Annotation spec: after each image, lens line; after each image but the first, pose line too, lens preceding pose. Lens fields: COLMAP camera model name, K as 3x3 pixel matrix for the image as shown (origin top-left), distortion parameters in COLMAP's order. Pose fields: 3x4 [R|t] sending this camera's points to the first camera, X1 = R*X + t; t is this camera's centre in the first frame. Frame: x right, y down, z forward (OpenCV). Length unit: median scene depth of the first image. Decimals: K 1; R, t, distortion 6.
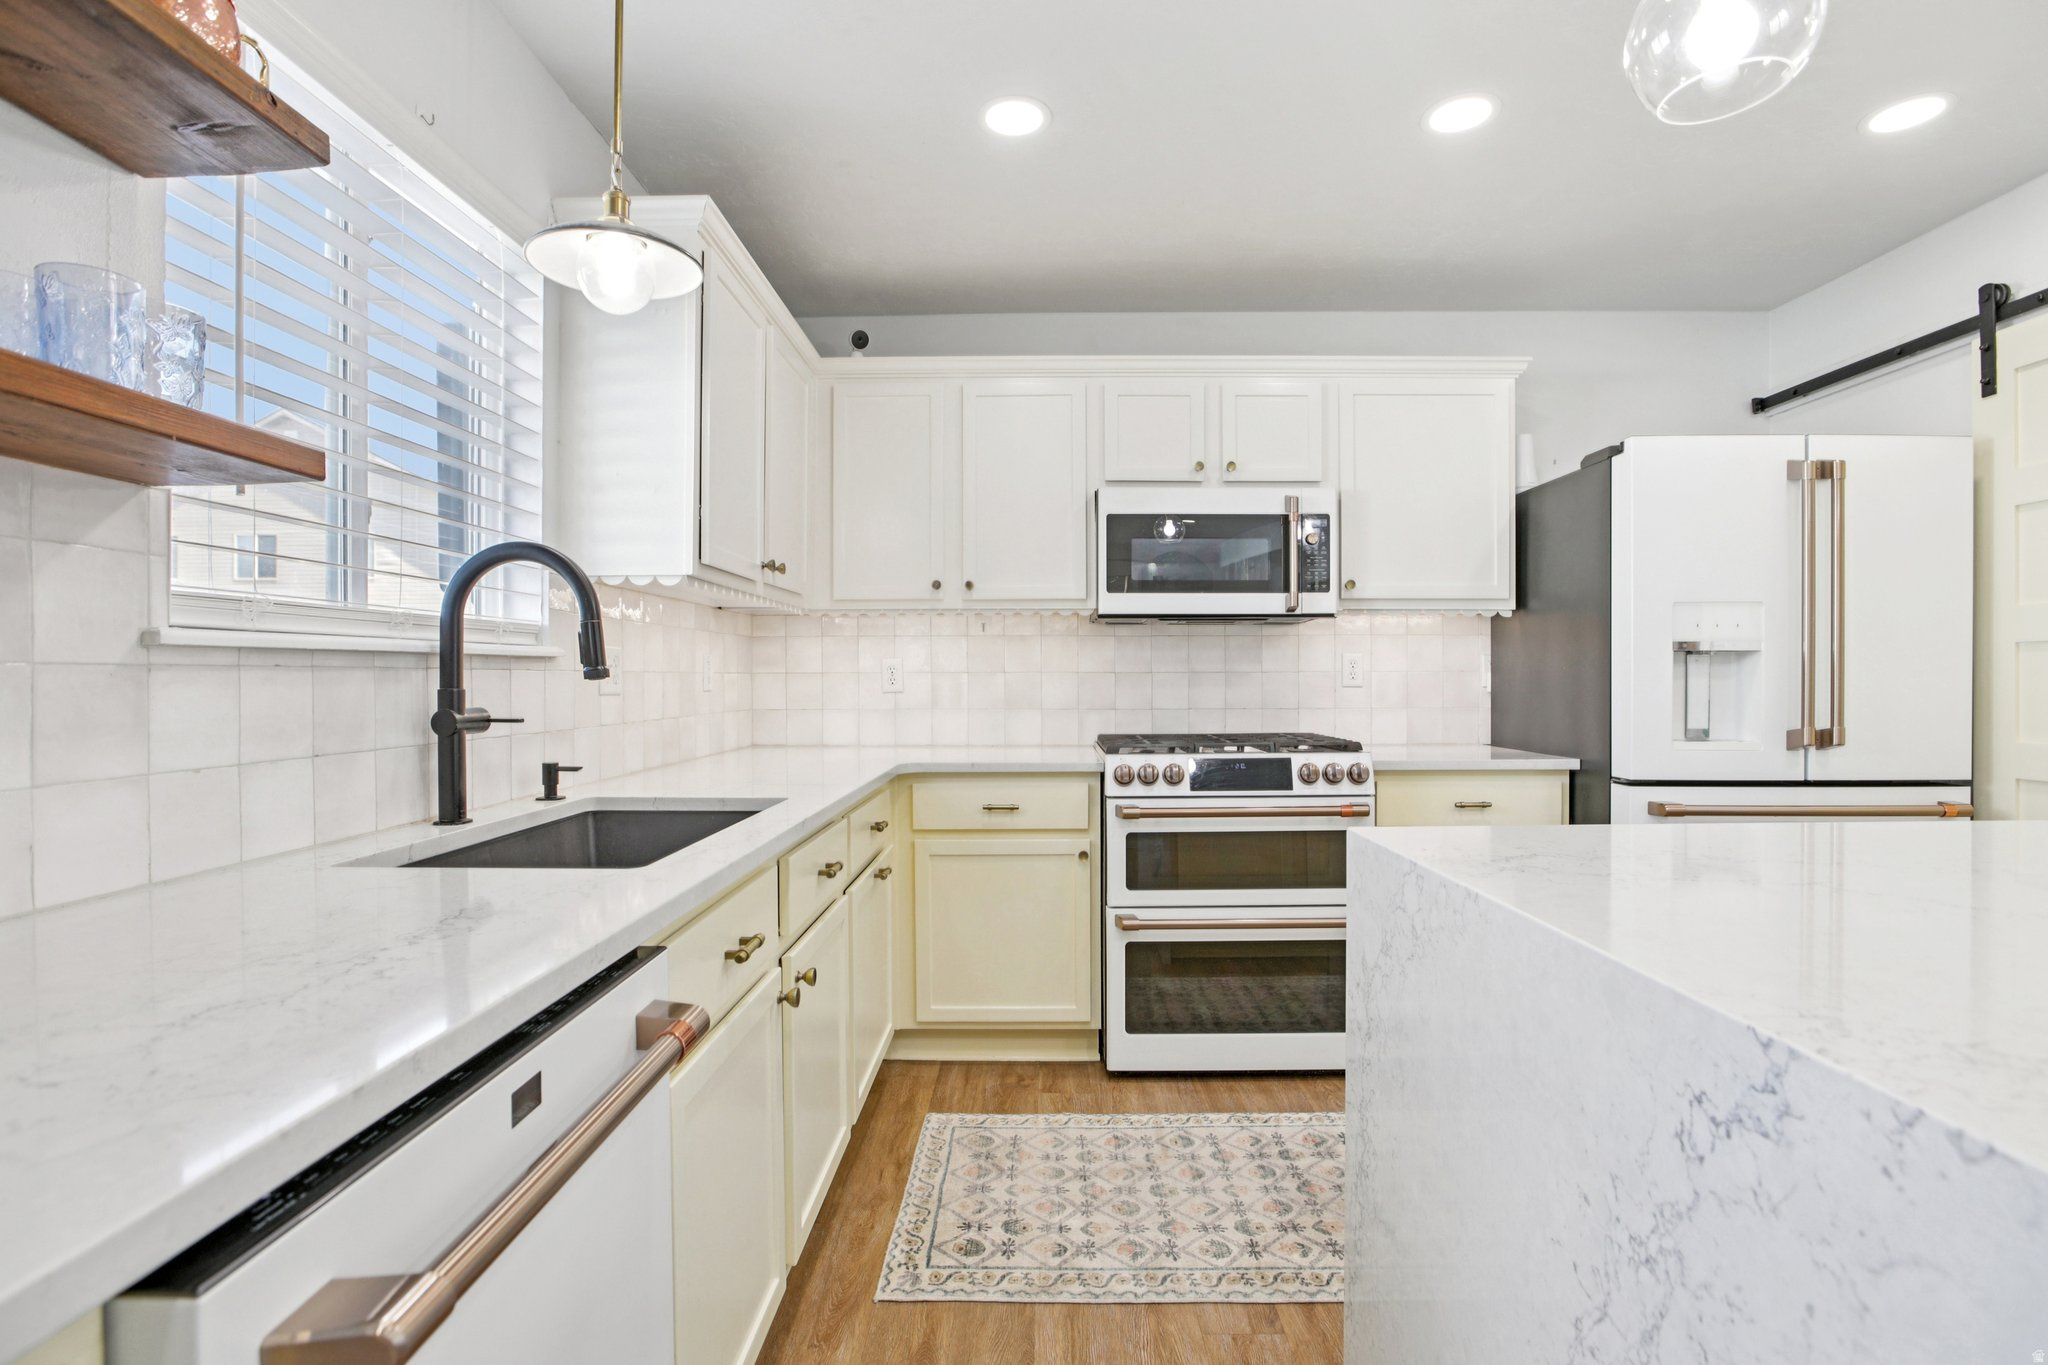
lens RADIAL K [[1021.9, 0, 1025.7], [0, 1021.9, 671.9], [0, 0, 1]] dist [-0.069714, 0.036584]
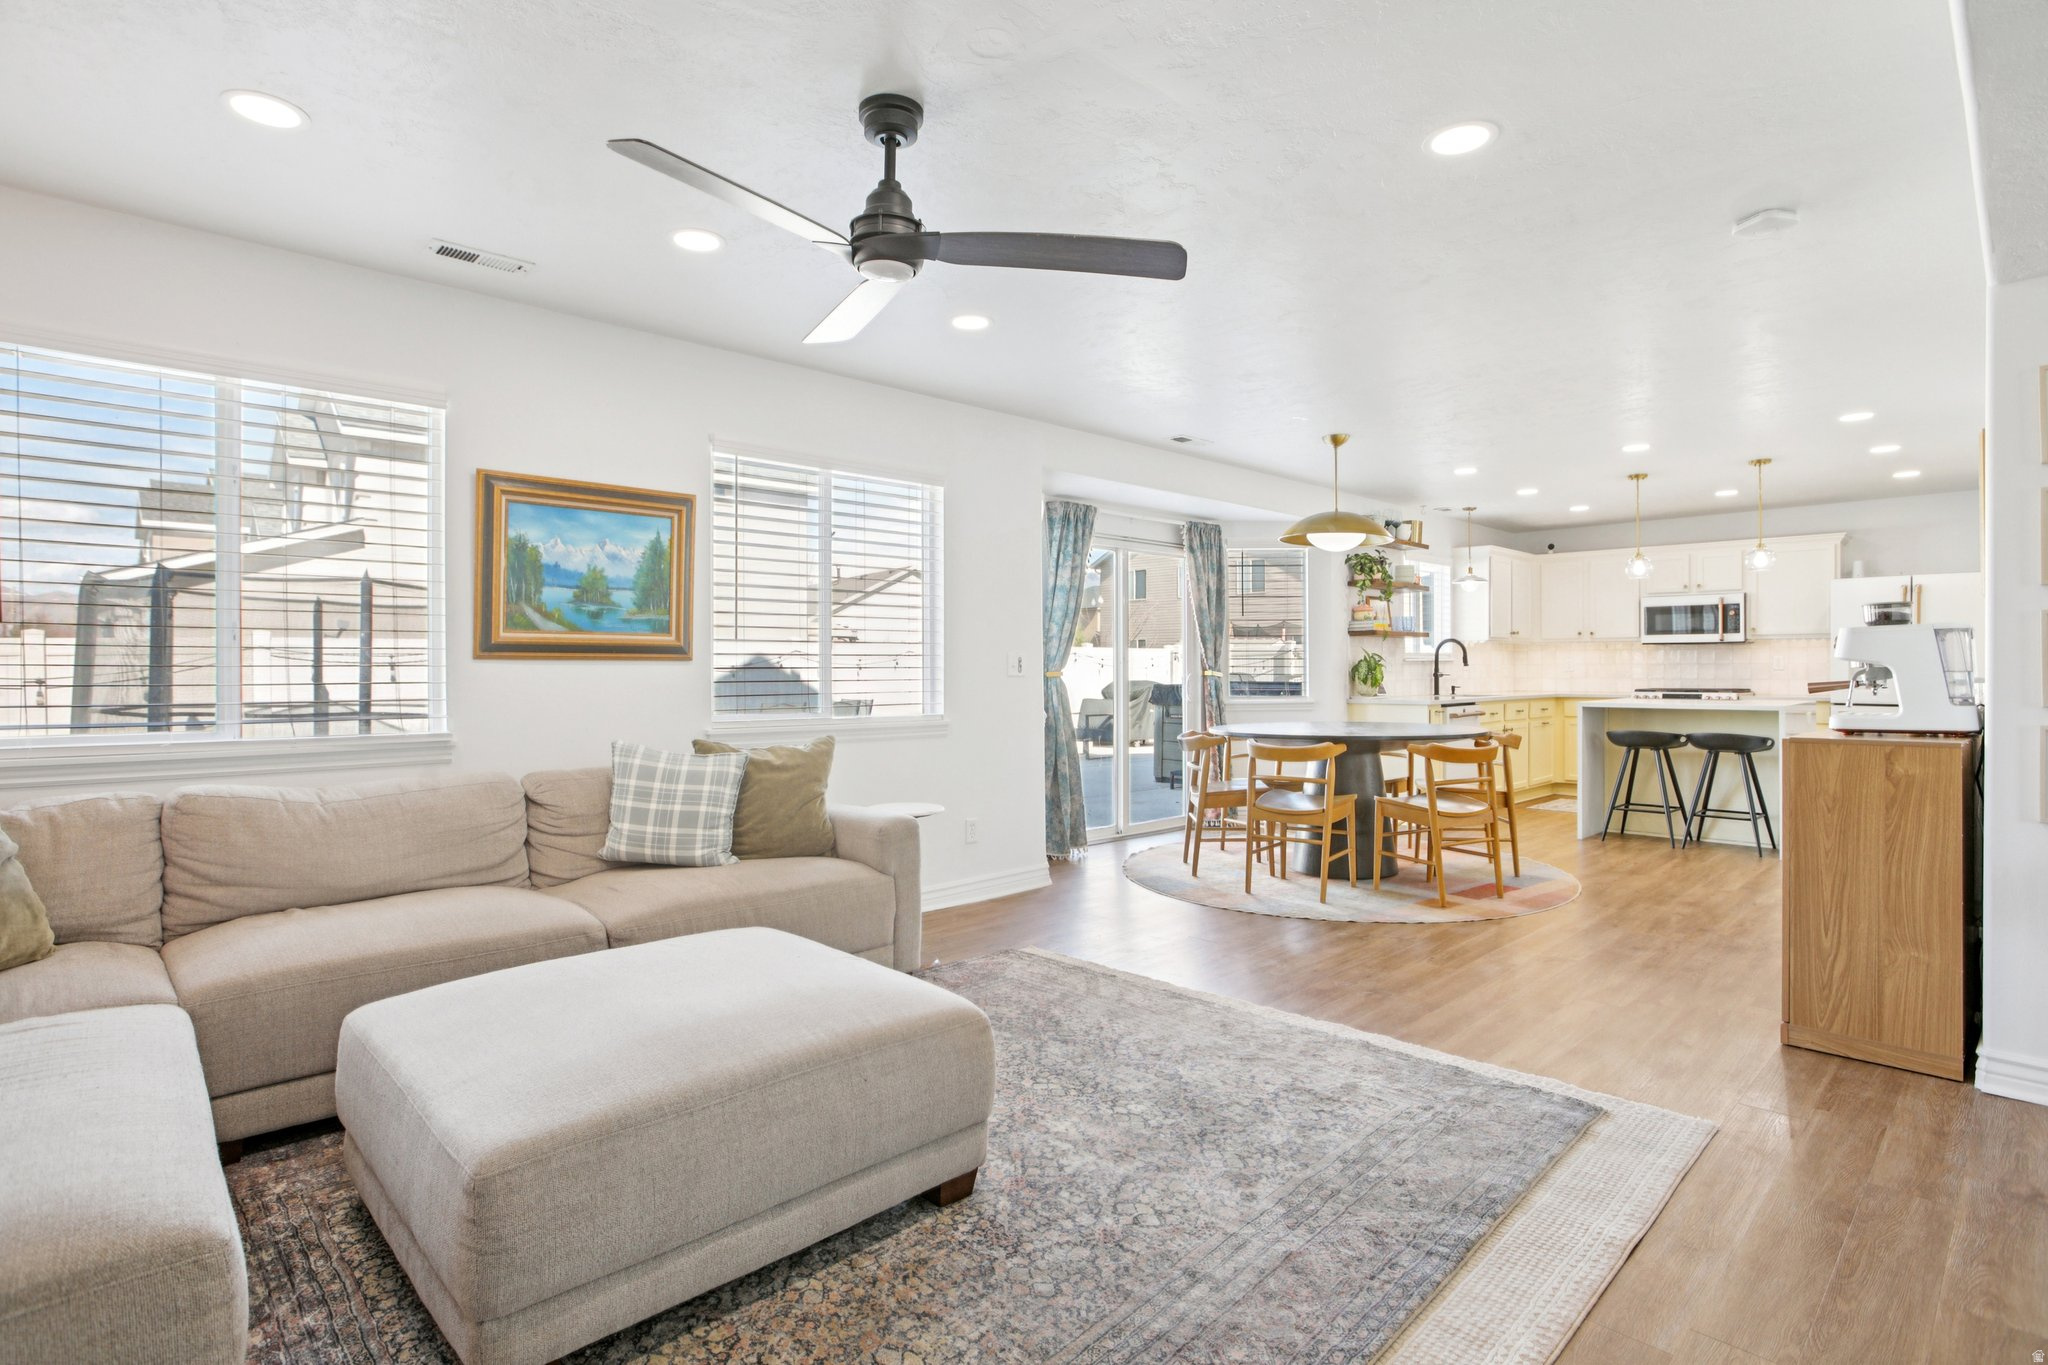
lens RADIAL K [[1021.9, 0, 1025.7], [0, 1021.9, 671.9], [0, 0, 1]] dist [-0.069714, 0.036584]
pose [[0.712205, 0.002828, -0.701966, 0.778863], [0.003770, 0.999962, 0.007854, -0.005931], [0.701961, -0.008240, 0.712168, -2.081306]]
